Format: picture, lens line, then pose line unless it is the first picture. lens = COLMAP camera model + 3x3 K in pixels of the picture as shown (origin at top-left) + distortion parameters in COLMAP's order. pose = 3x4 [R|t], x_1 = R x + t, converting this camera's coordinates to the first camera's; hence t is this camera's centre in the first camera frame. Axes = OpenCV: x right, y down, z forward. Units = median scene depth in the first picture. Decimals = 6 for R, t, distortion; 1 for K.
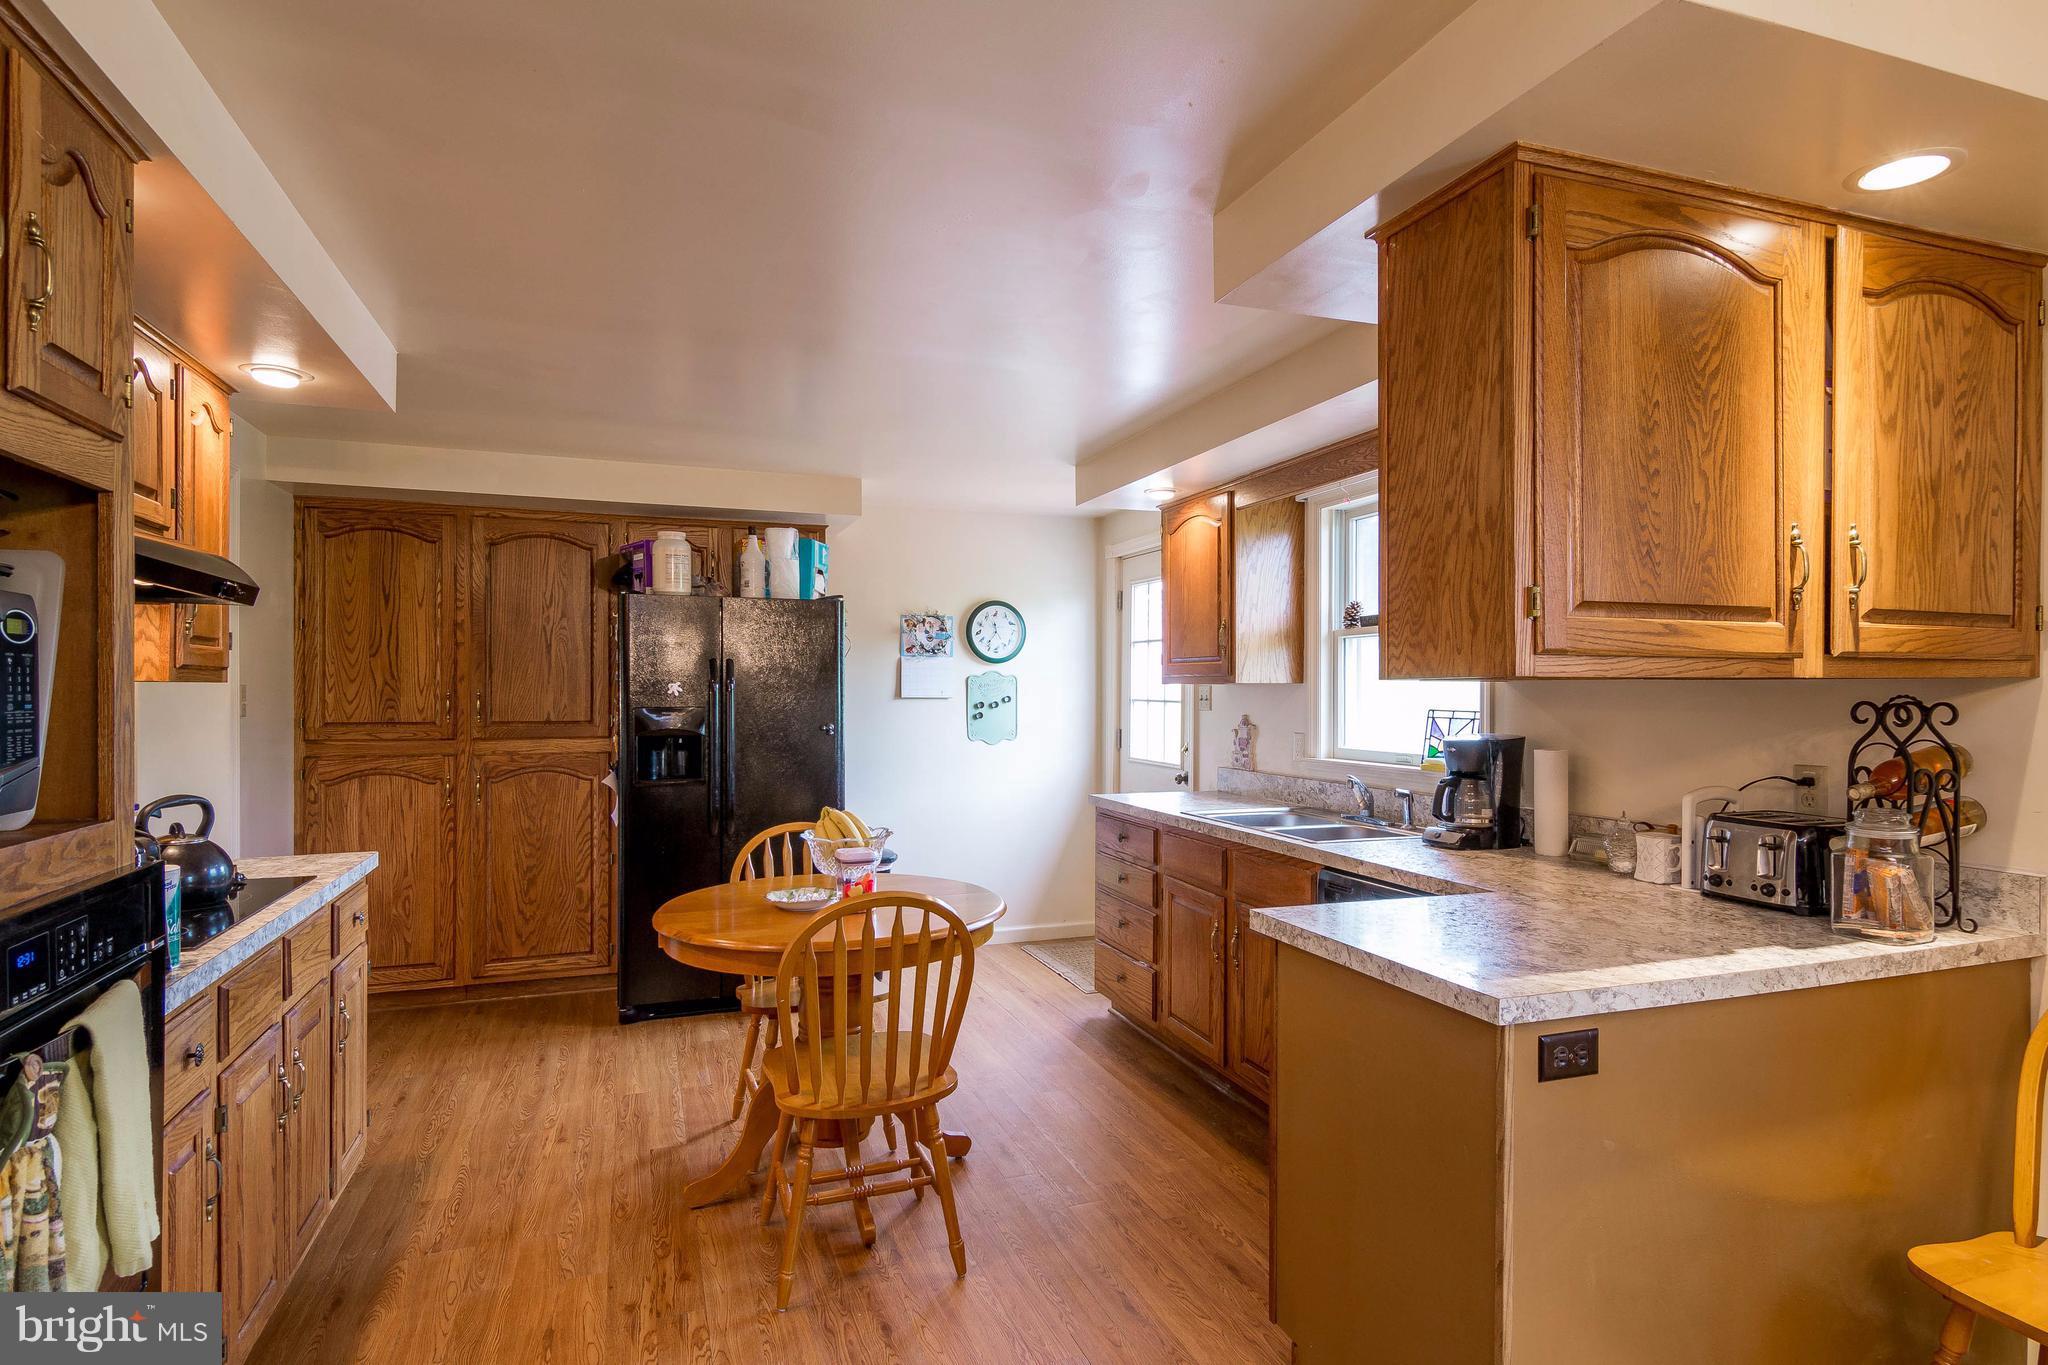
lens RADIAL K [[1019.0, 0, 1024.1], [0, 1019.0, 694.0], [0, 0, 1]] dist [0.013101, -0.000576]
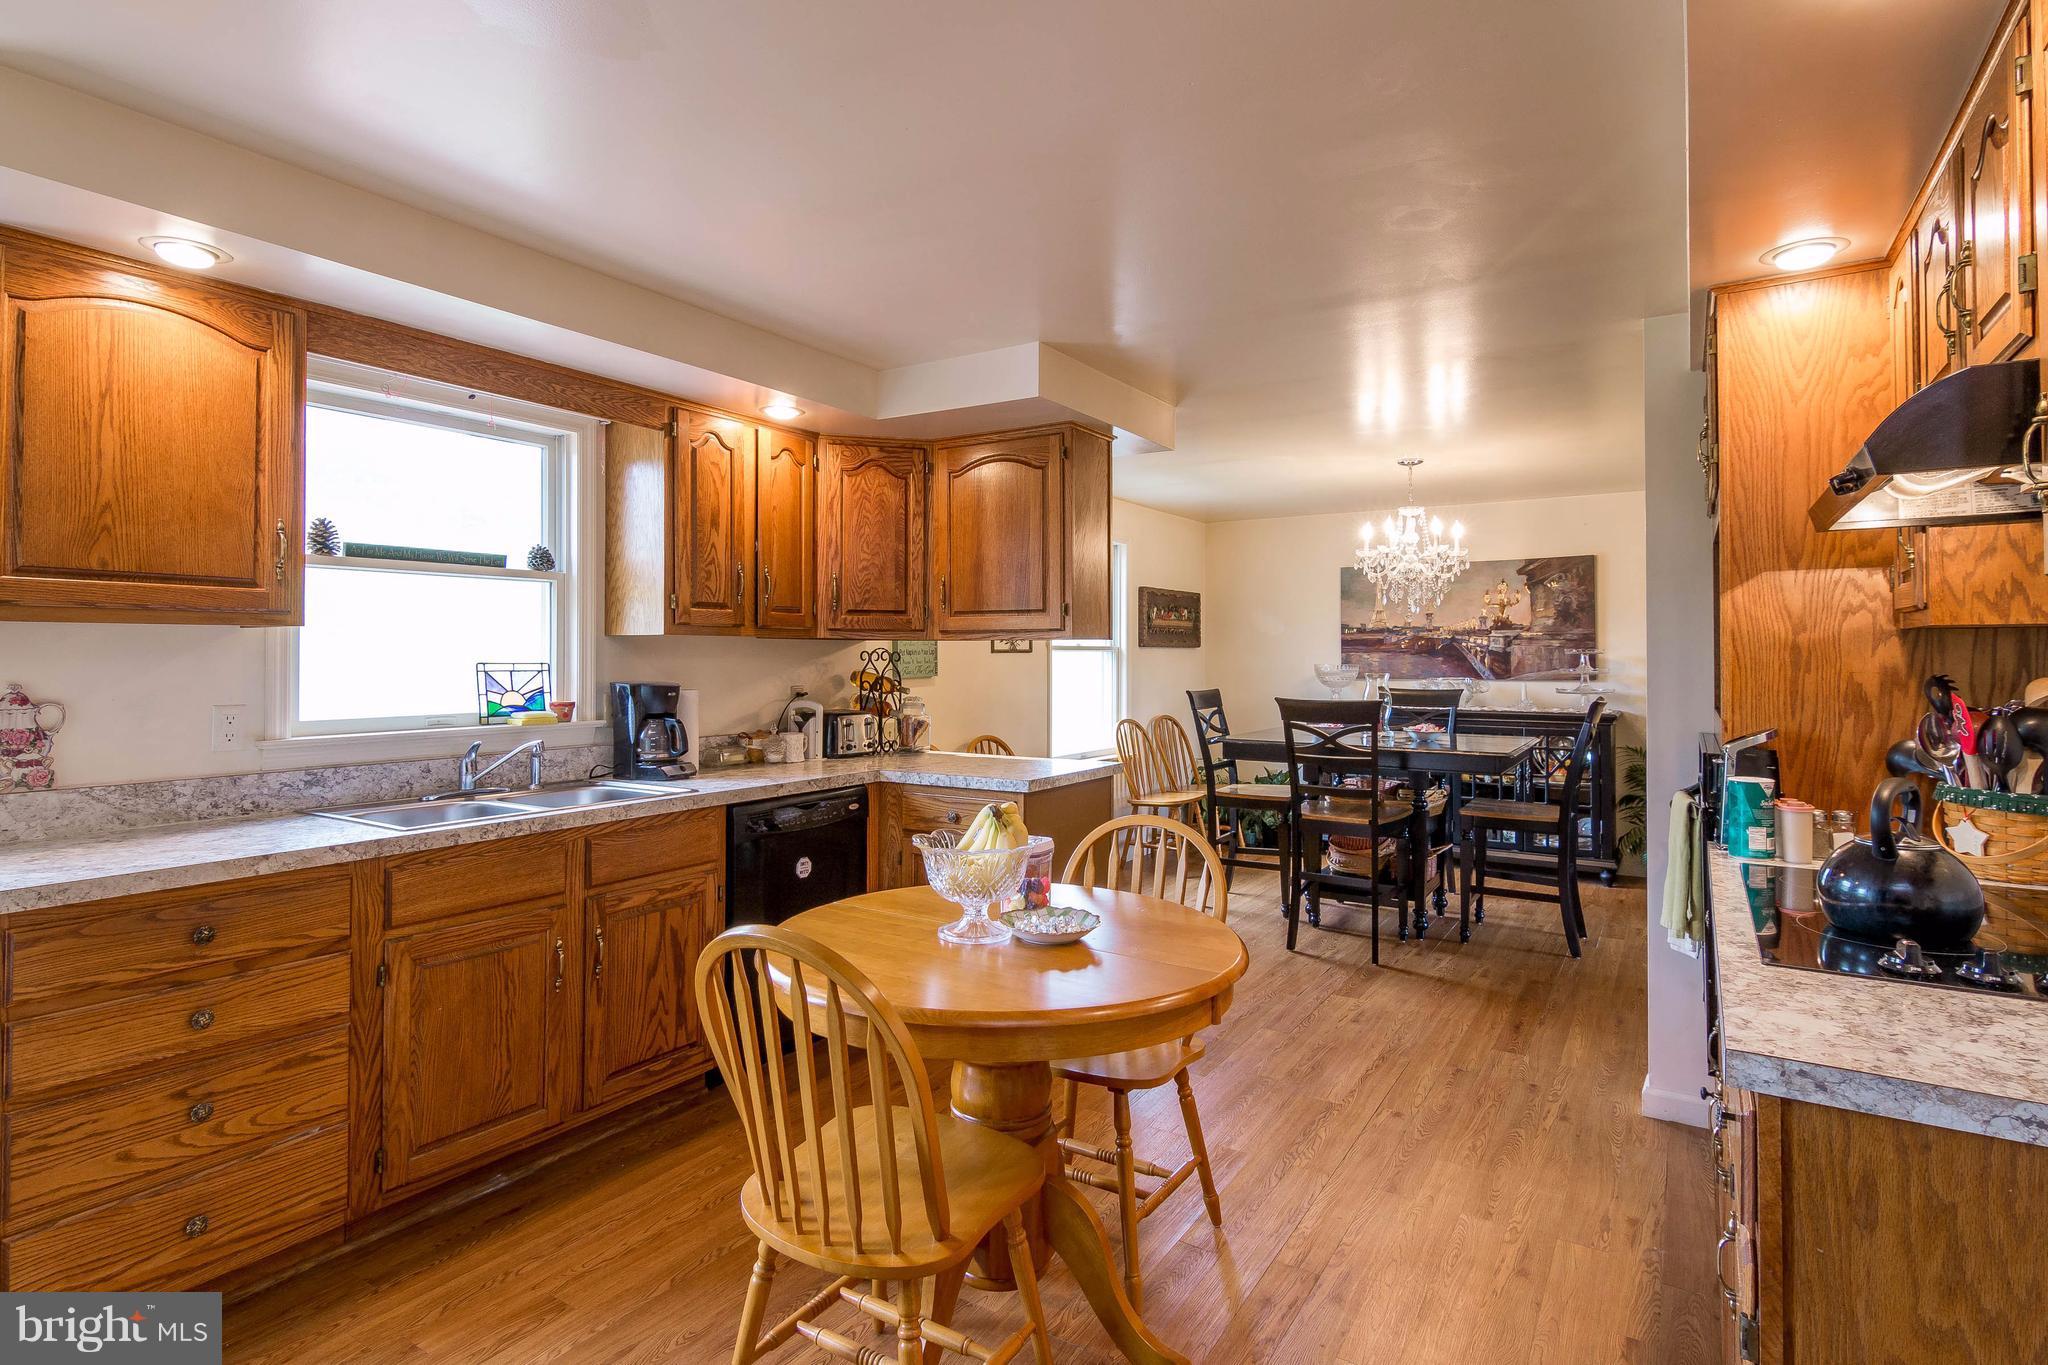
lens RADIAL K [[968.5, 0, 1018.6], [0, 968.5, 653.8], [0, 0, 1]] dist [0.000000, -0.000091]
pose [[-0.563166, 0.001011, 0.826343, -0.513583], [0.002340, 0.999997, 0.000371, 0.006750], [-0.826341, 0.002142, -0.563167, 0.943735]]
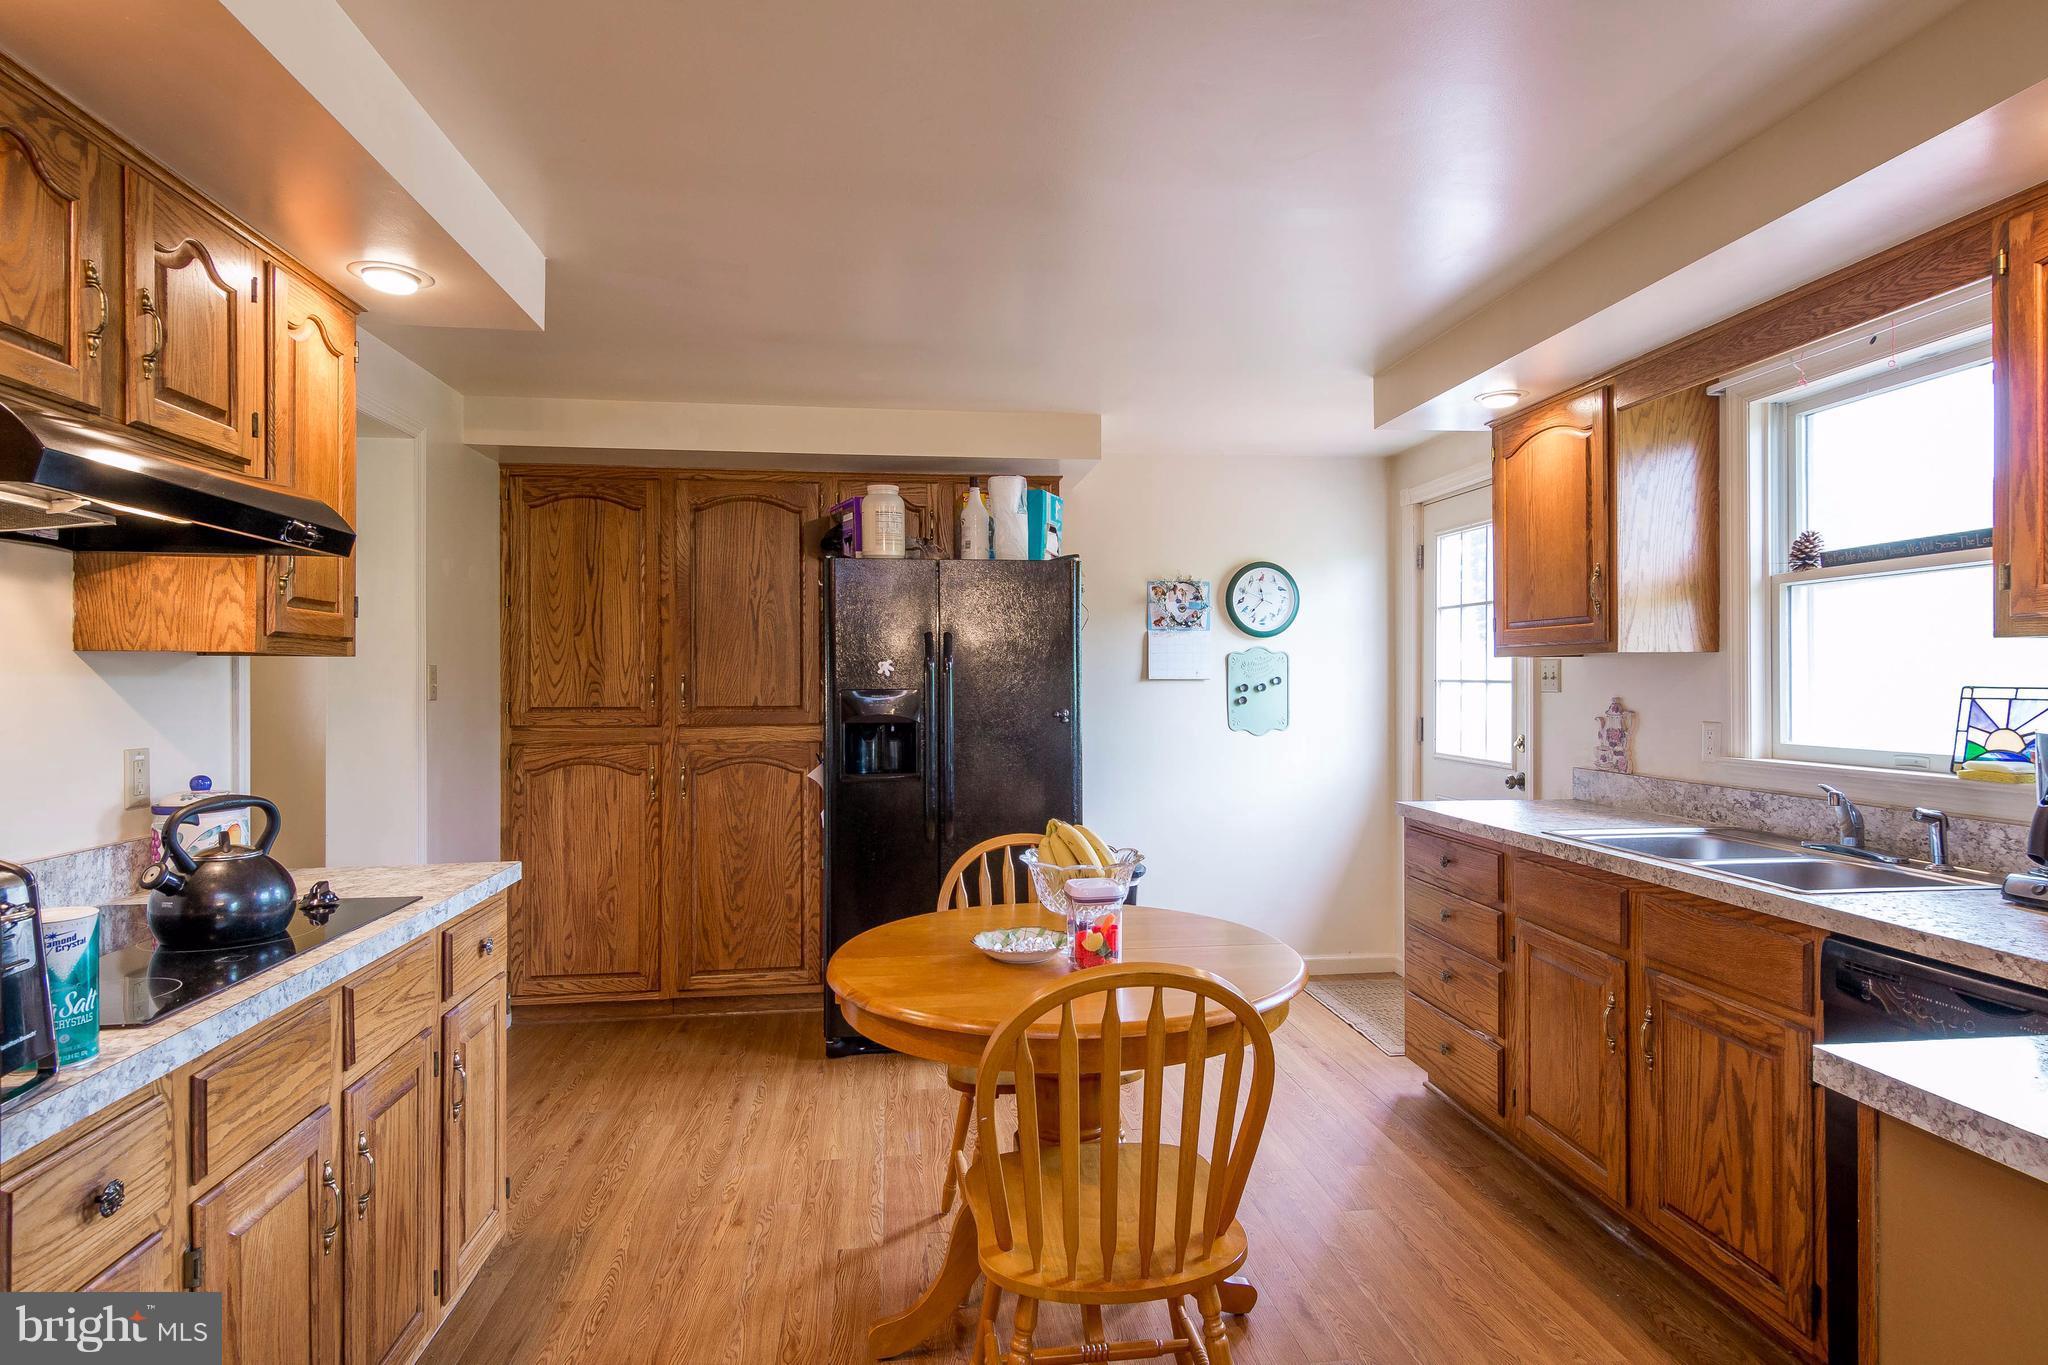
lens RADIAL K [[1019.5, 0, 1040.3], [0, 1019.5, 678.3], [0, 0, 1]] dist [0.014514, -0.000577]
pose [[0.975699, -0.006309, -0.219026, -0.029586], [0.005123, 0.999969, -0.005979, 0.009514], [0.219057, 0.004712, 0.975701, 0.198862]]
